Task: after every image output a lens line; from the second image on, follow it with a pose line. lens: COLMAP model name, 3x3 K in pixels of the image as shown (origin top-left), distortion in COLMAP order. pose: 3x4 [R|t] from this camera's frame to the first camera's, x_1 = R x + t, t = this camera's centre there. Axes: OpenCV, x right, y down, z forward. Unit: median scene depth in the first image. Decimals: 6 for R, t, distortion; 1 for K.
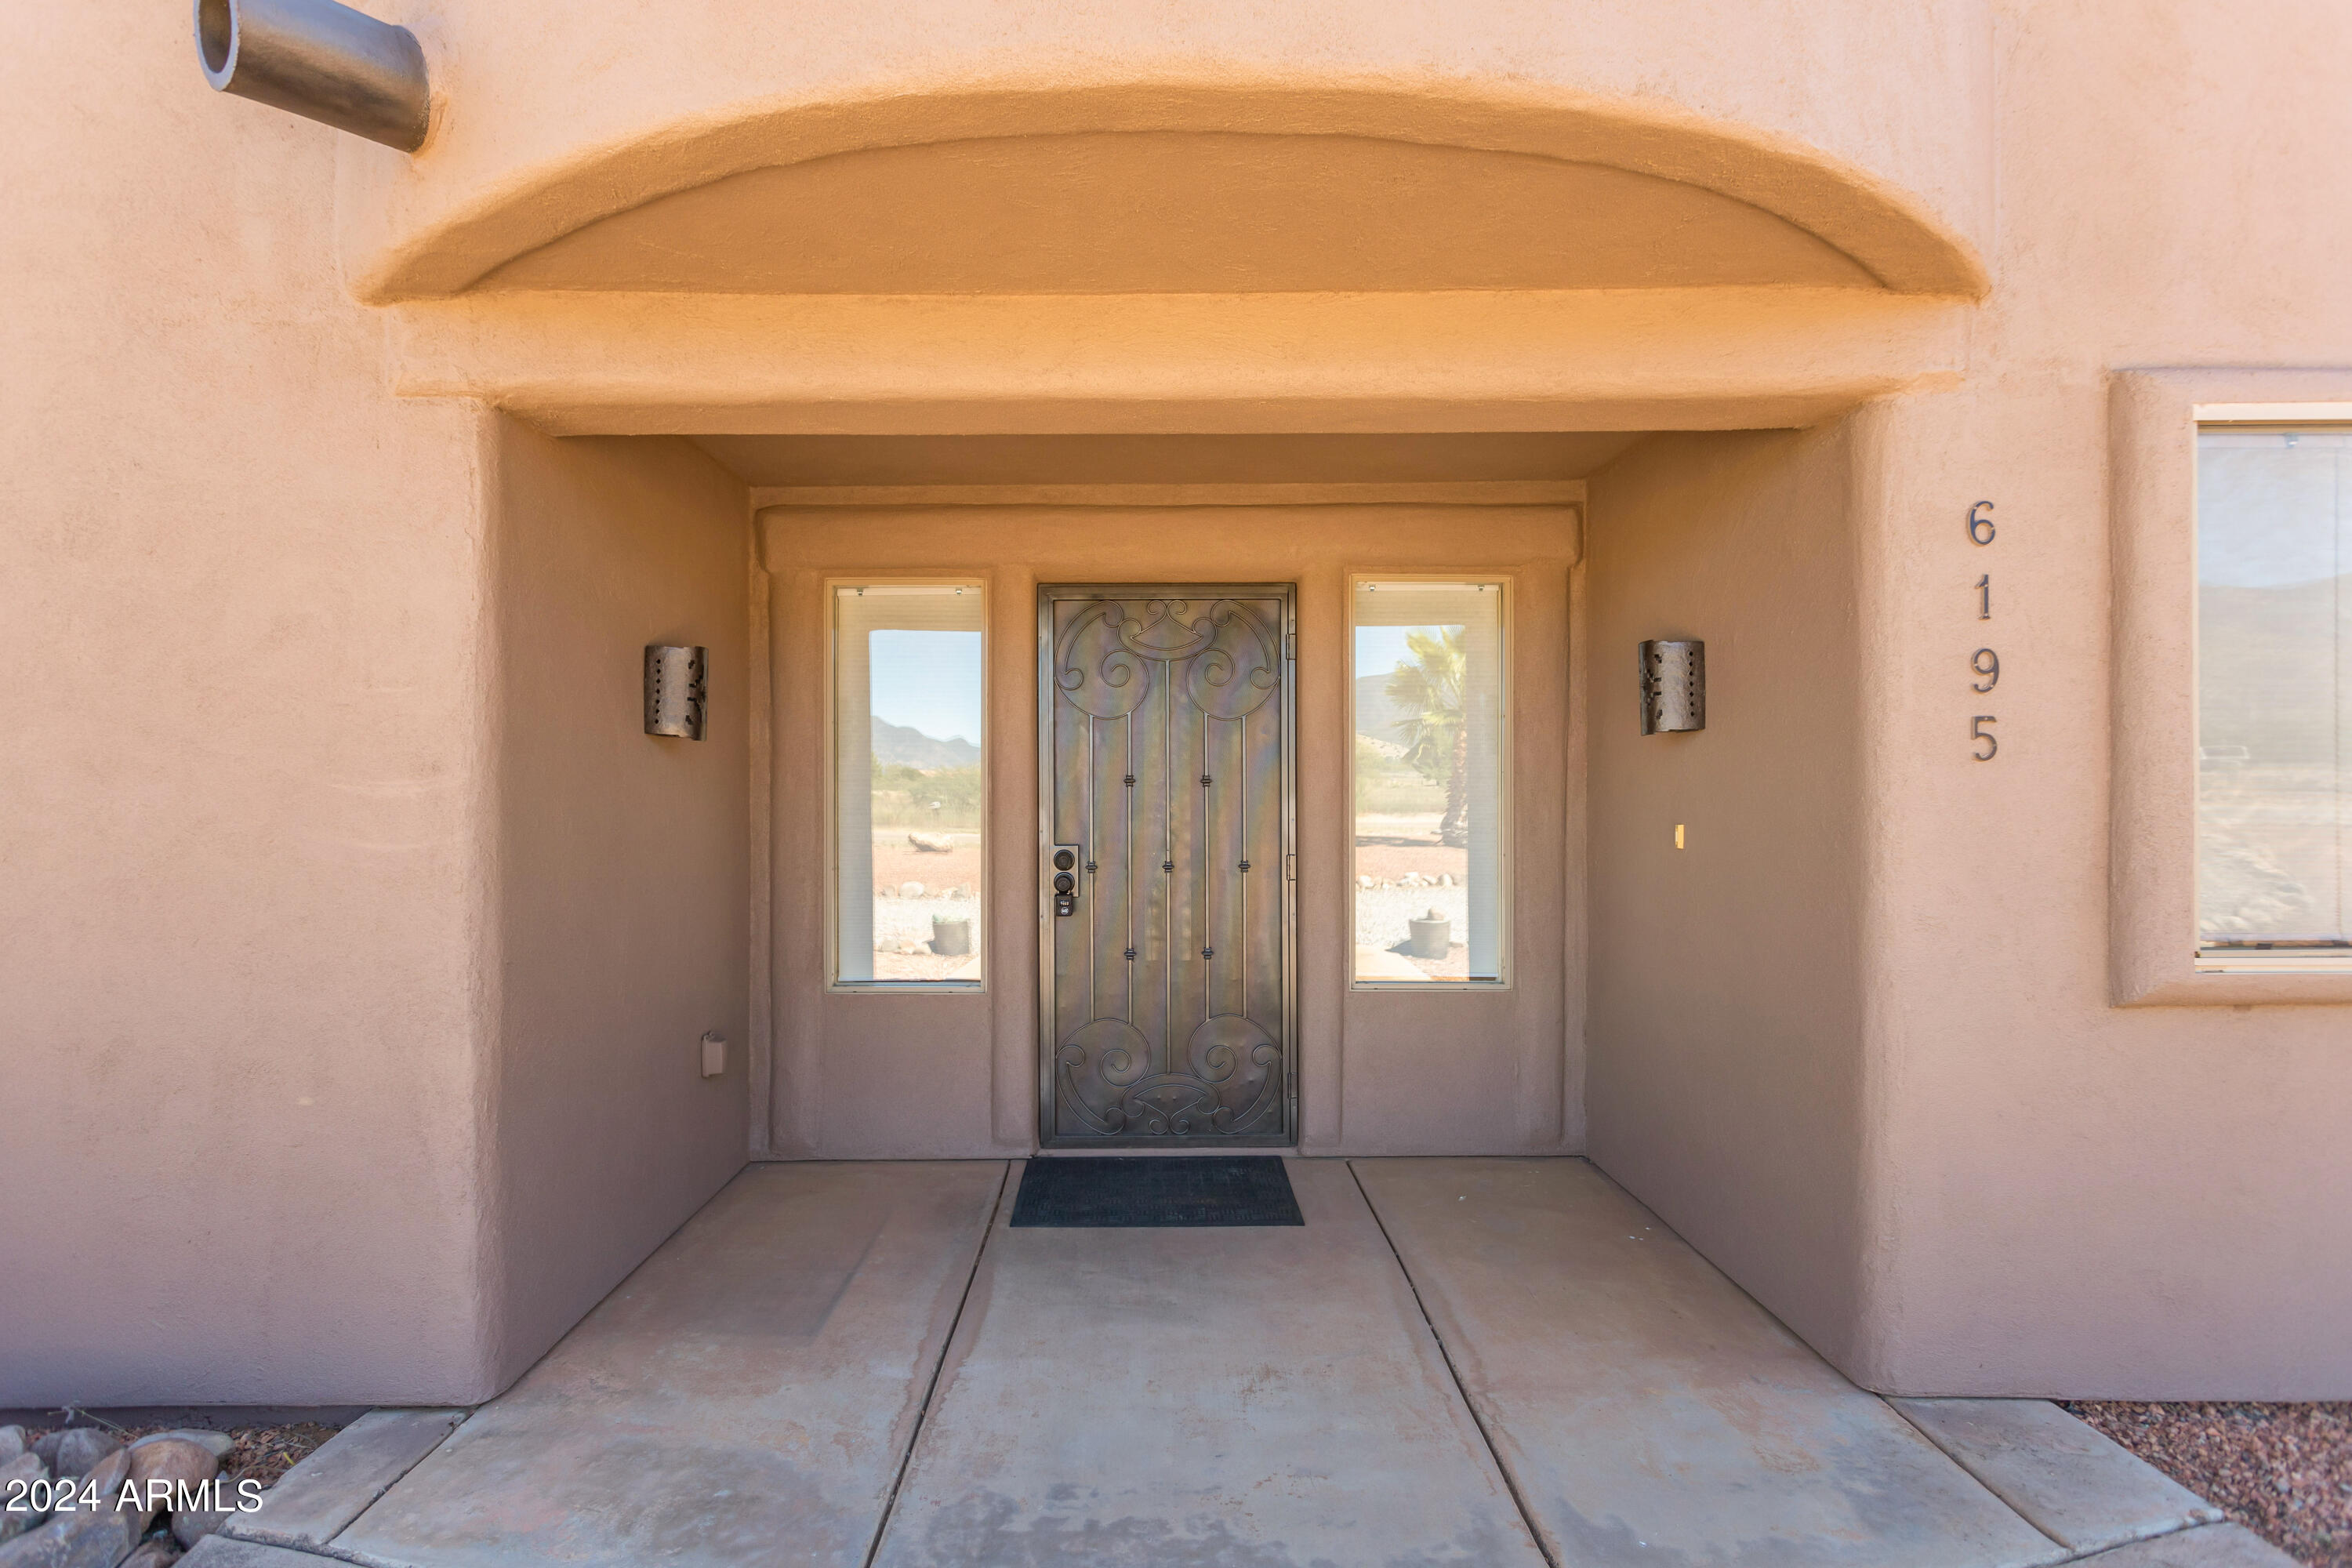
lens RADIAL K [[1135.6, 0, 1172.2], [0, 1135.6, 799.0], [0, 0, 1]] dist [0.004721, 0.001930]
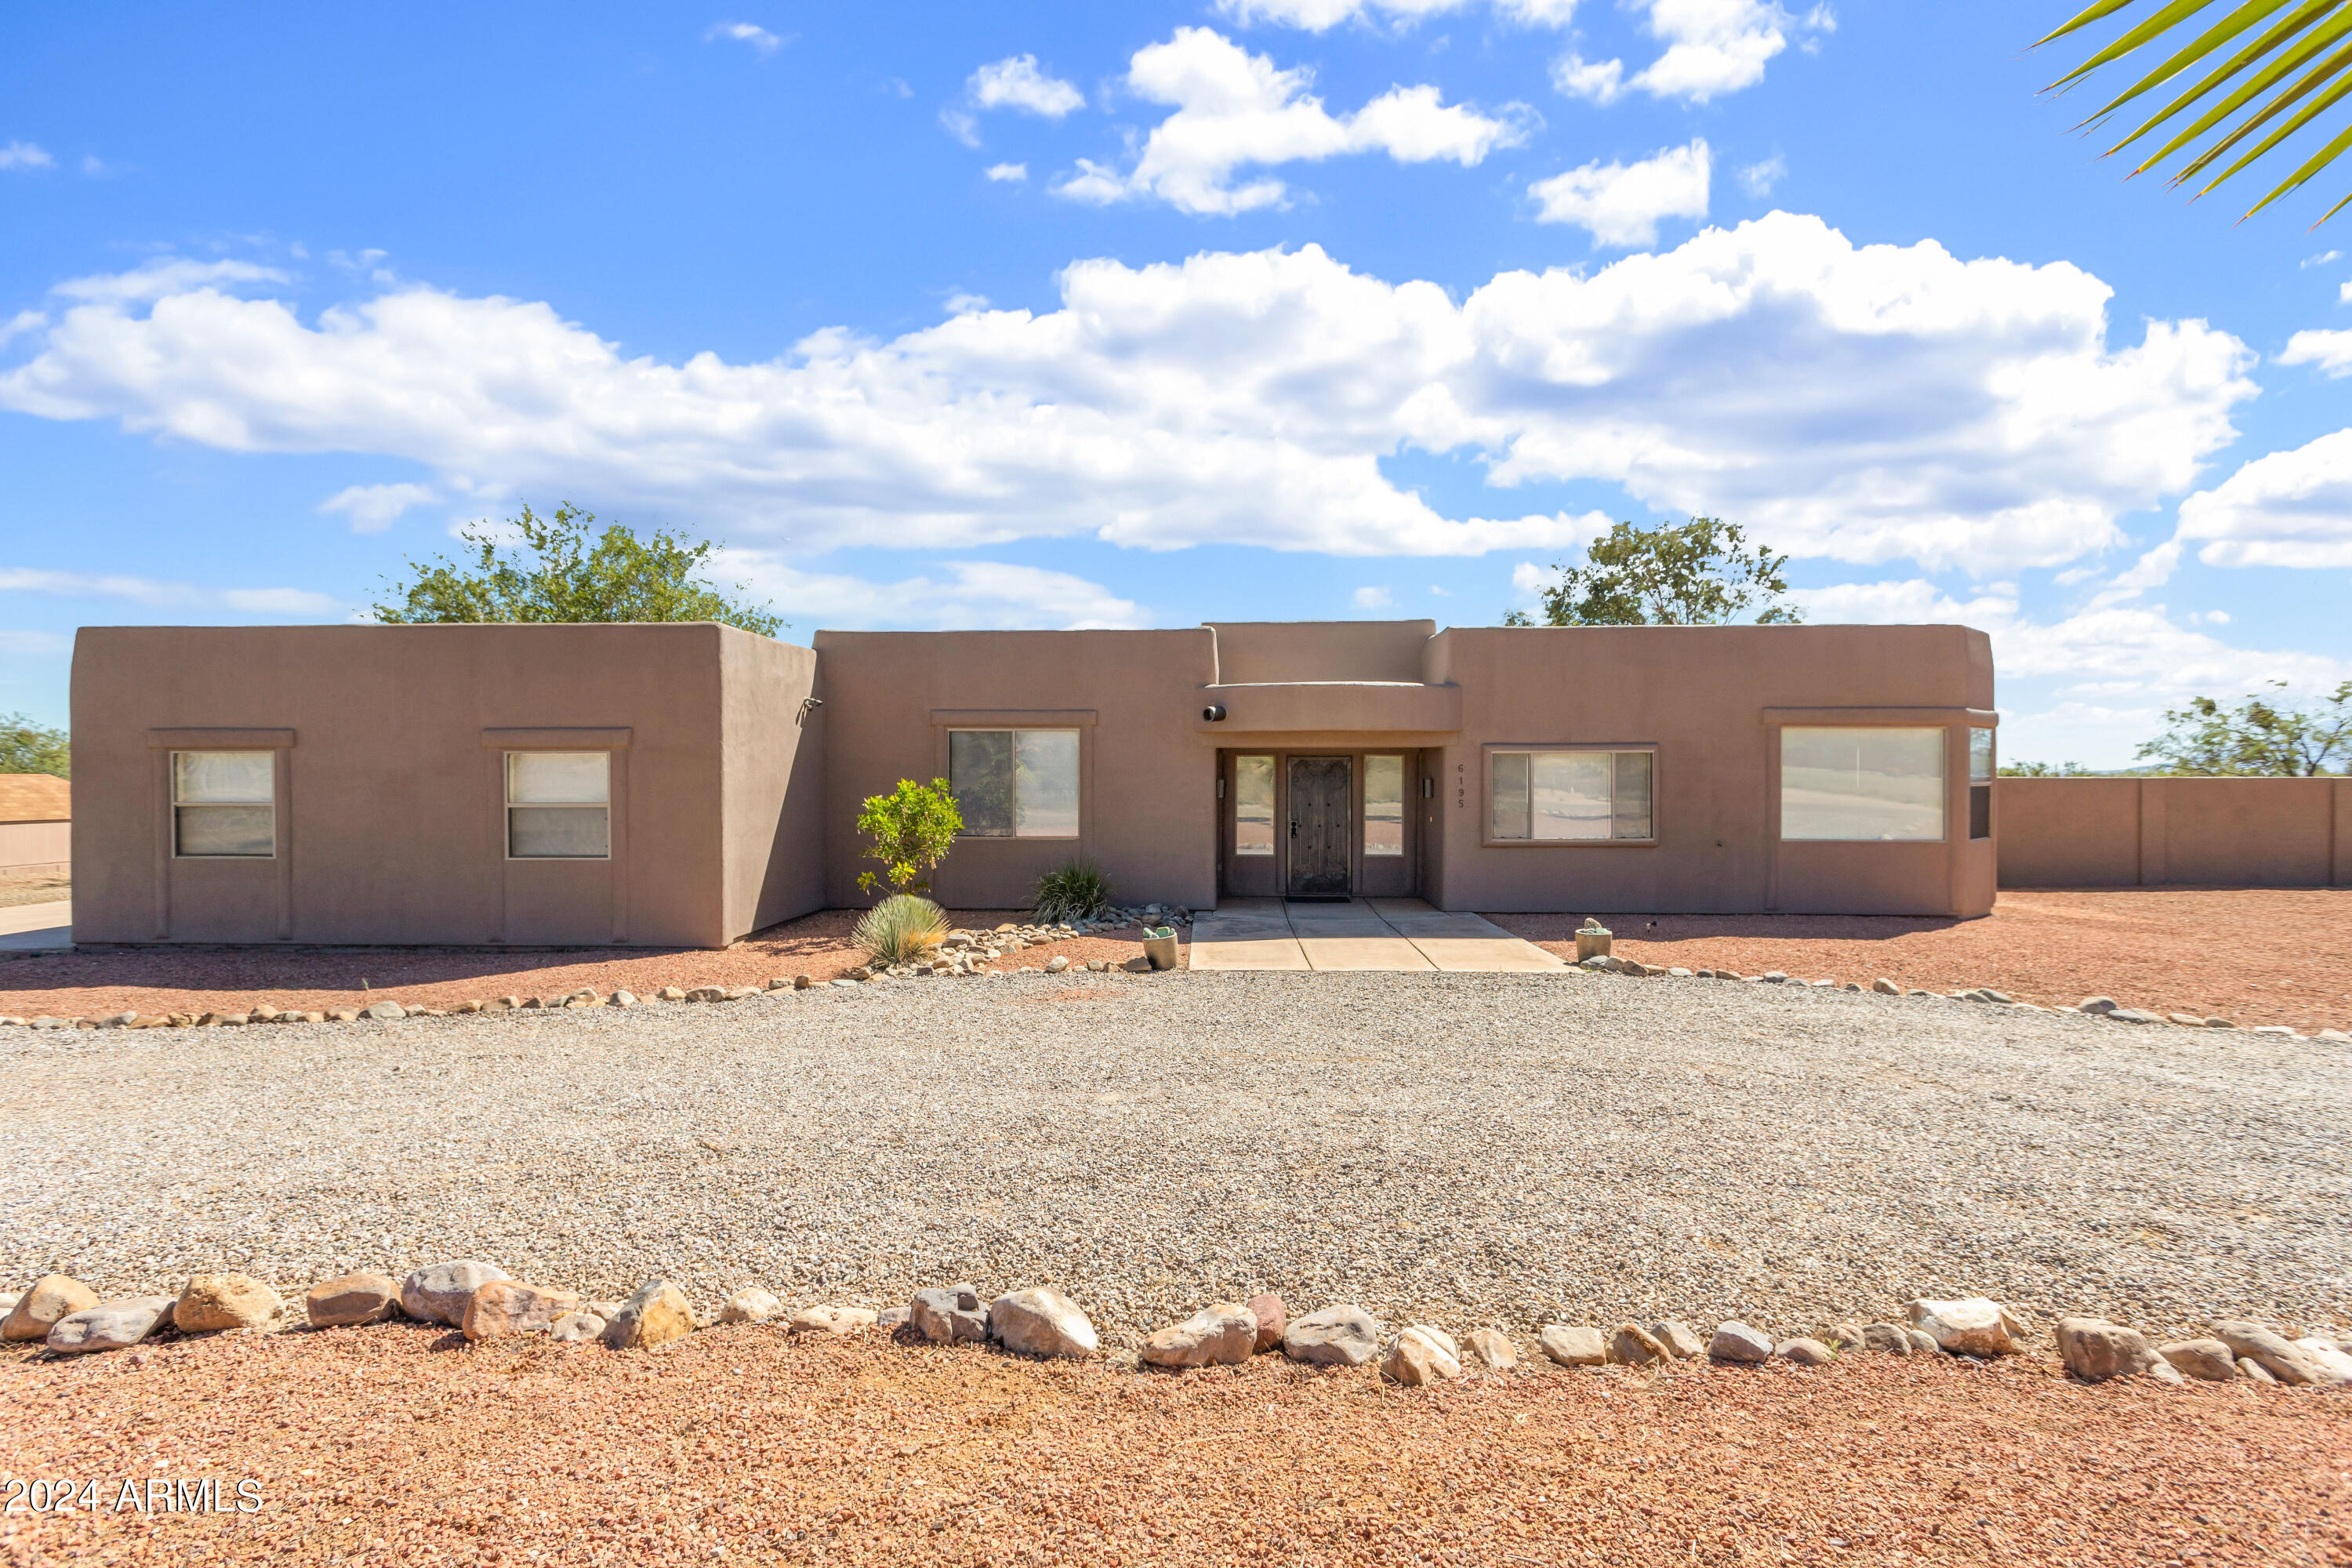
lens RADIAL K [[1135.6, 0, 1174.9], [0, 1135.6, 789.7], [0, 0, 1]] dist [0.004721, 0.001930]
pose [[0.997595, 0.004402, -0.069170, -0.243415], [-0.003315, 0.999869, 0.015826, -0.134358], [0.069230, -0.015559, 0.997479, -3.169392]]
